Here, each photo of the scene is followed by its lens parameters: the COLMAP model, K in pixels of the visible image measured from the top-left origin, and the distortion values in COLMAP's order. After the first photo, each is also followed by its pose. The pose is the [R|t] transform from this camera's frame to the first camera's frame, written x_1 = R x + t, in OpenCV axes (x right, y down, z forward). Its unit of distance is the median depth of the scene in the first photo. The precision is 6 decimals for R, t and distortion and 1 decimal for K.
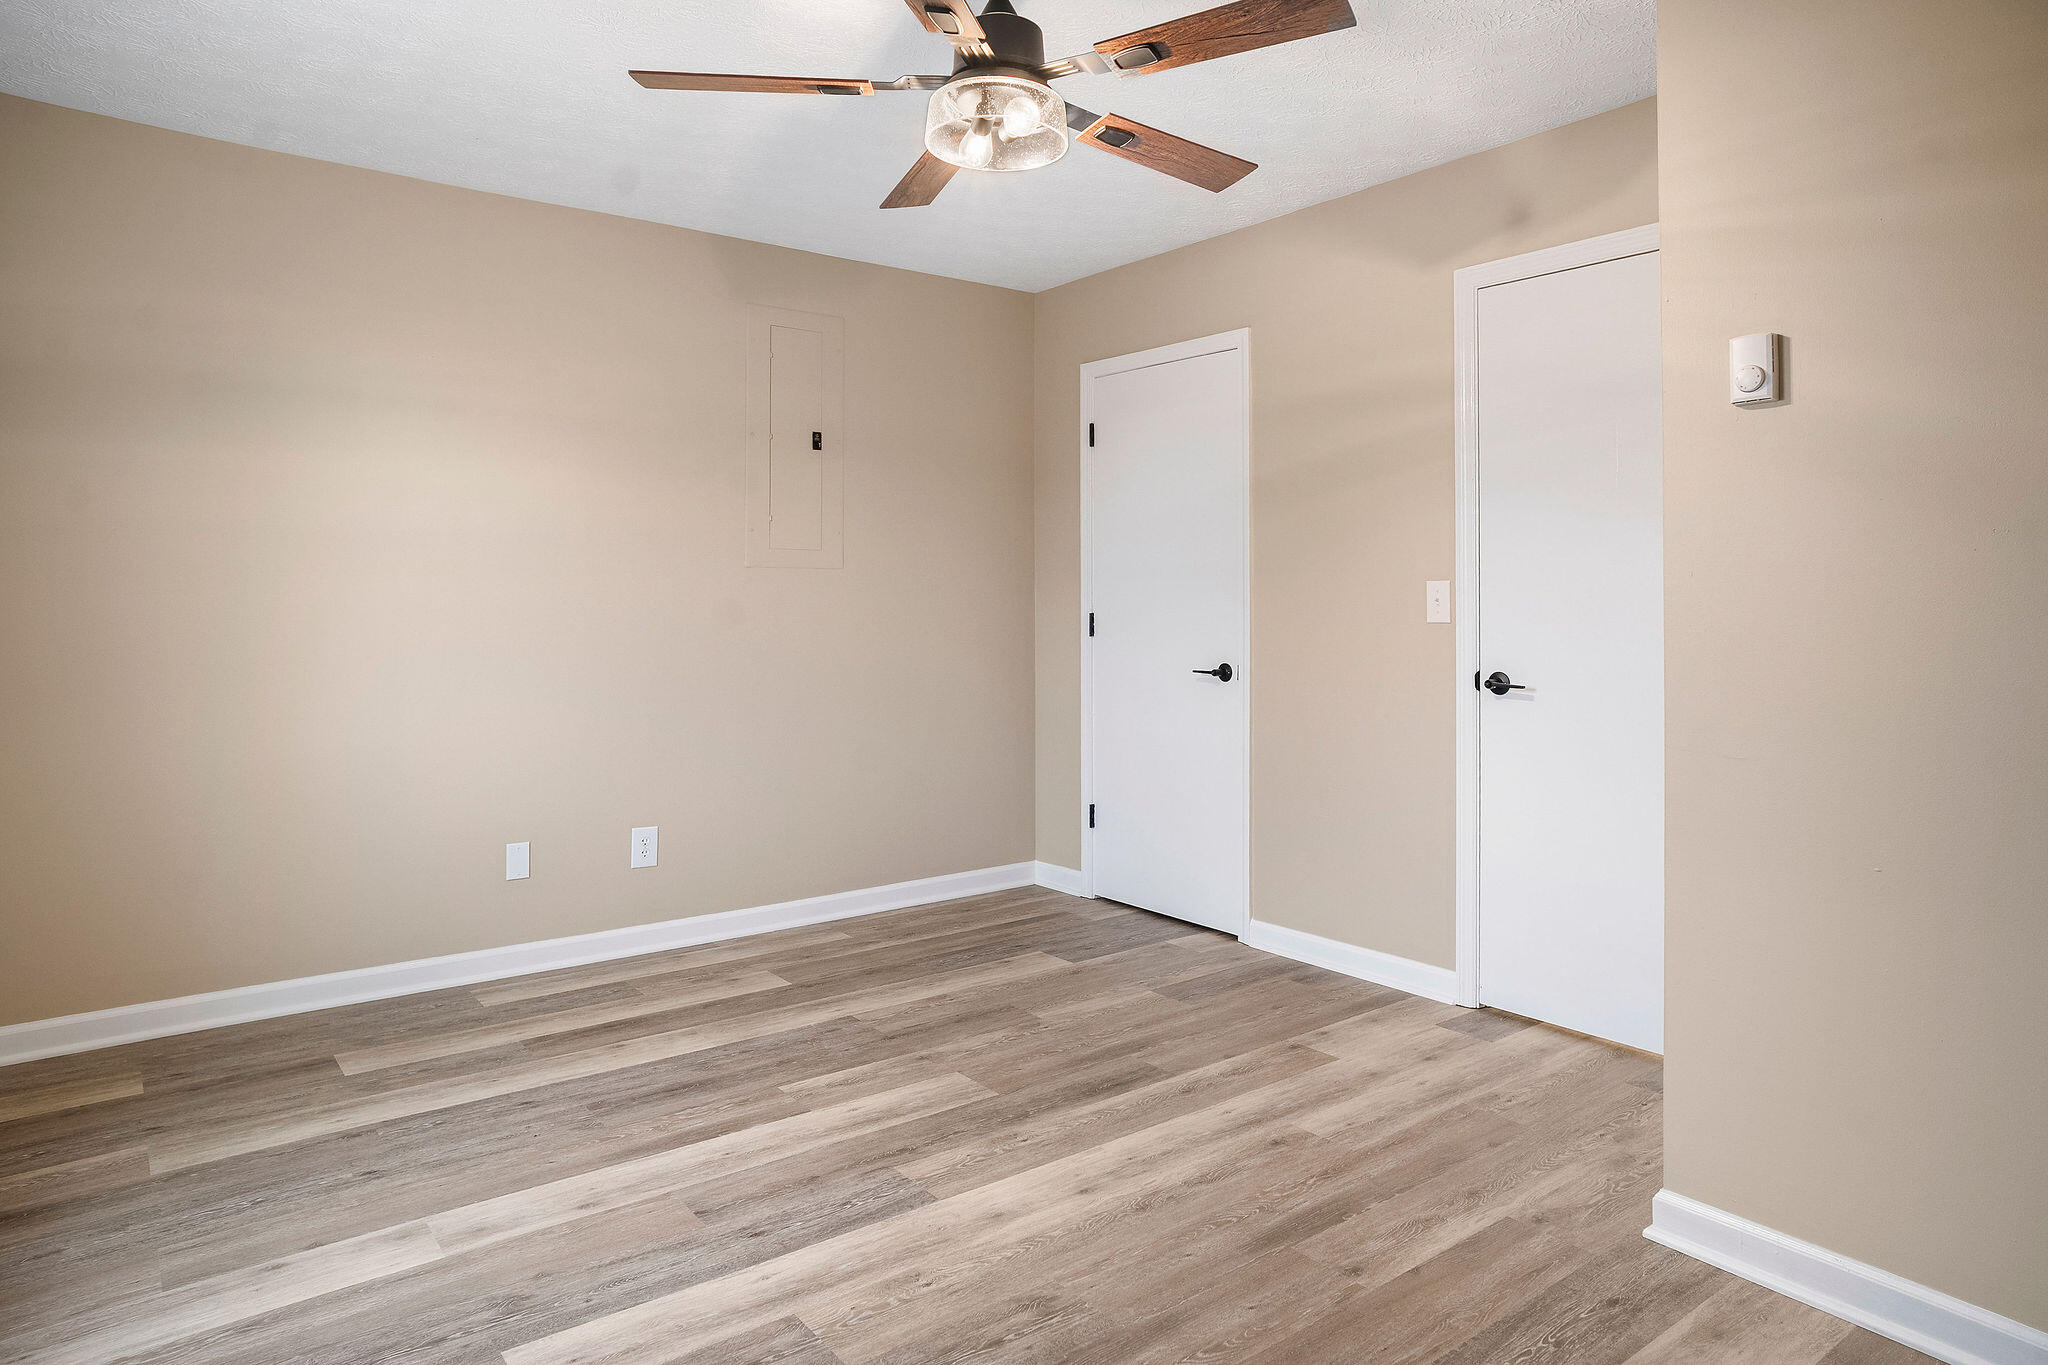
lens RADIAL K [[1231.0, 0, 1022.0], [0, 1231.0, 683.2], [0, 0, 1]] dist [-0.032030, 0.031341]
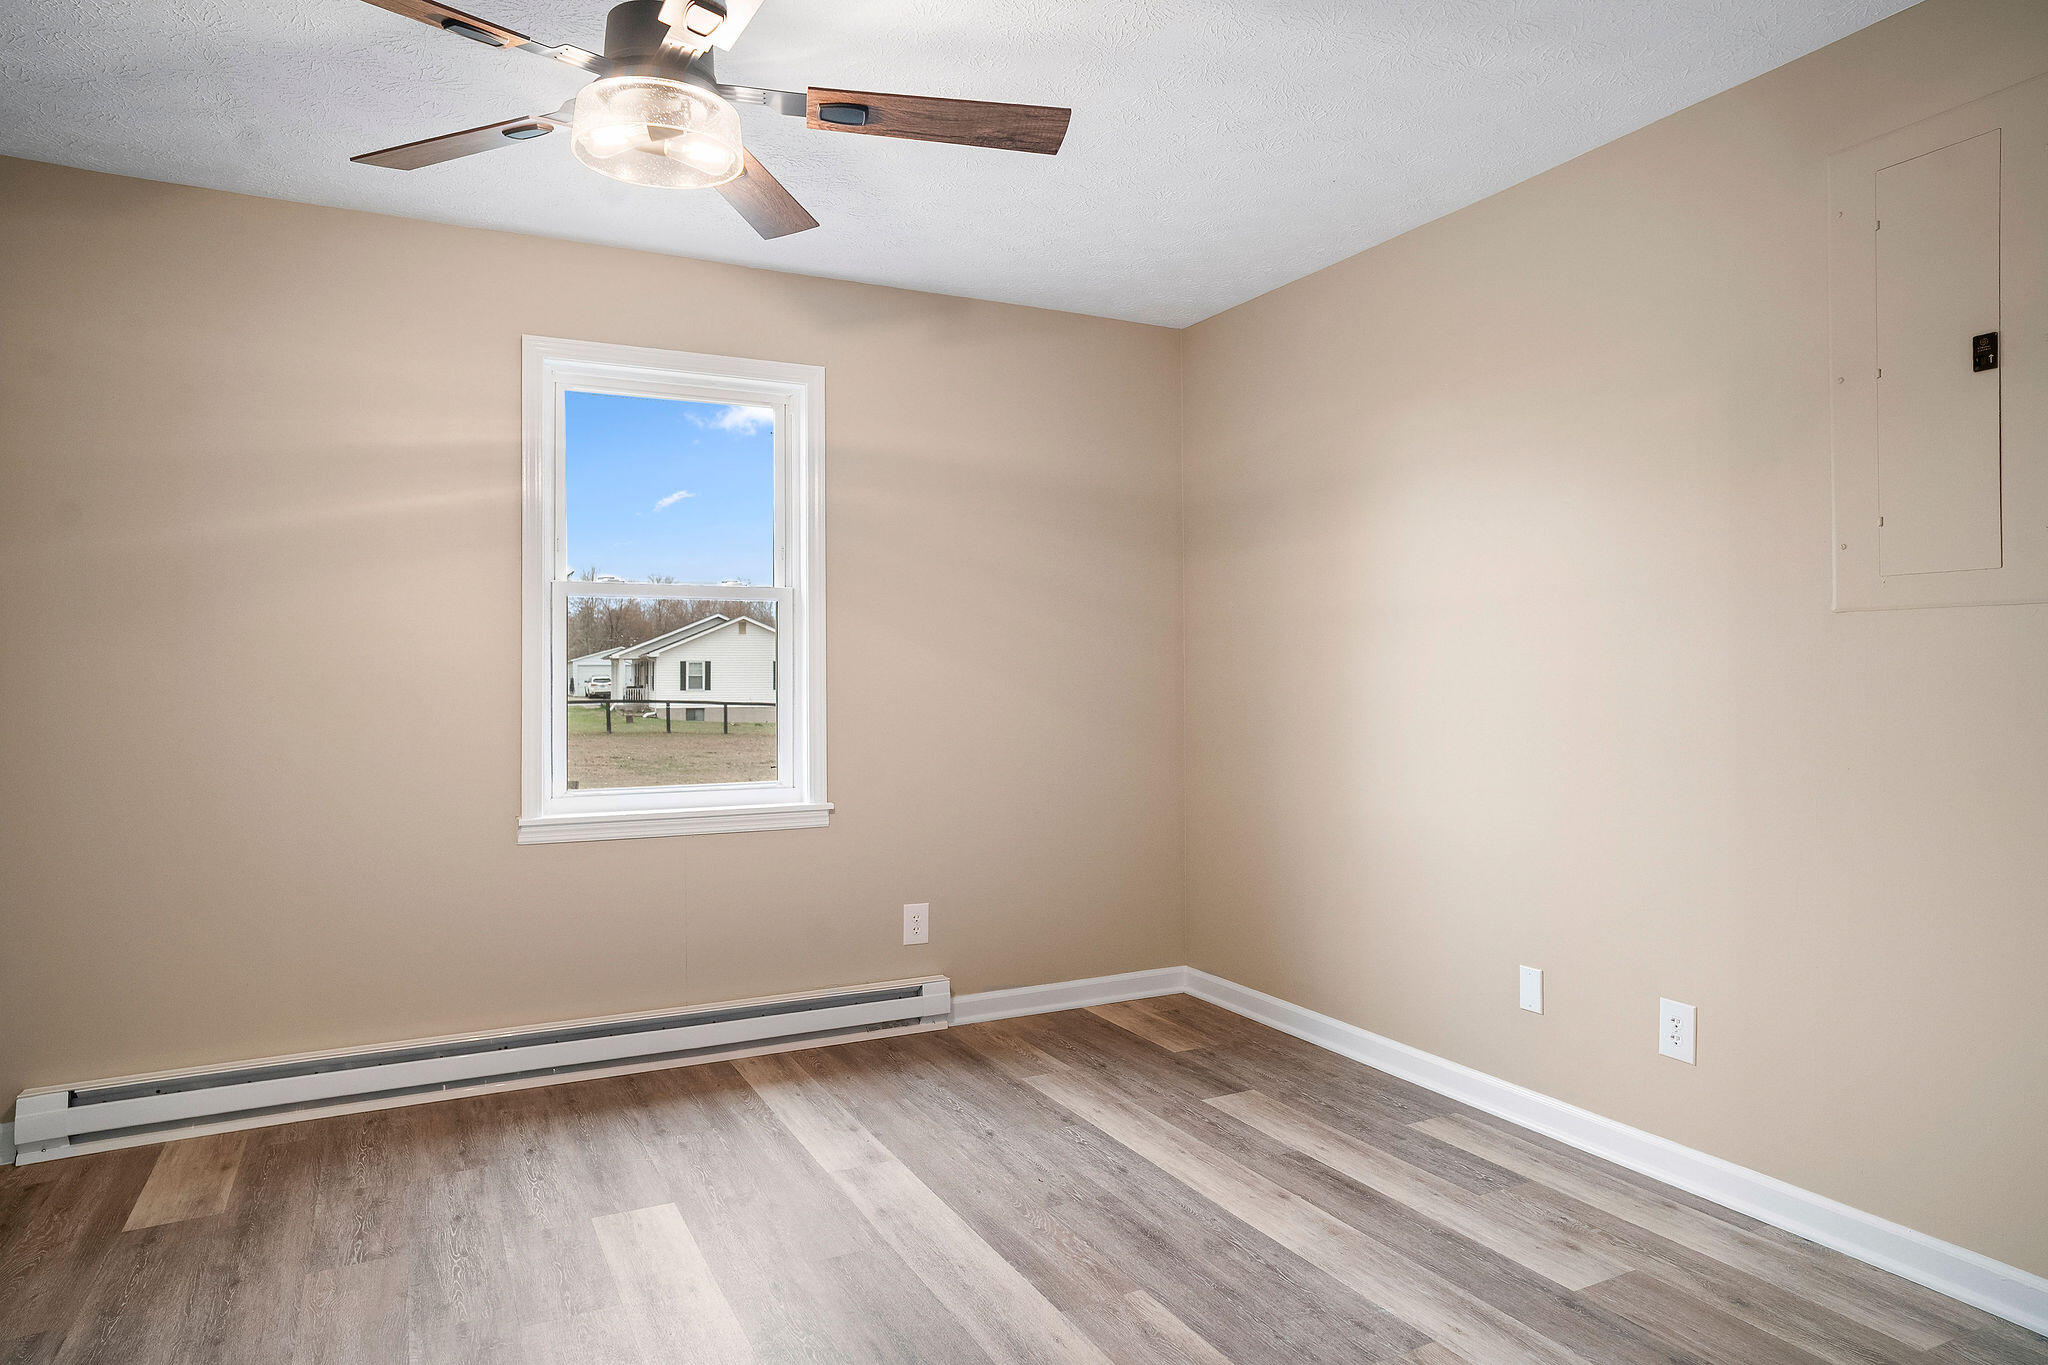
lens RADIAL K [[1231.0, 0, 1011.4], [0, 1231.0, 668.4], [0, 0, 1]] dist [-0.032030, 0.031341]
pose [[-0.166947, -0.001249, -0.985965, 0.575448], [-0.058208, 0.998268, 0.008592, -0.069386], [0.984246, 0.058825, -0.166731, 0.997940]]
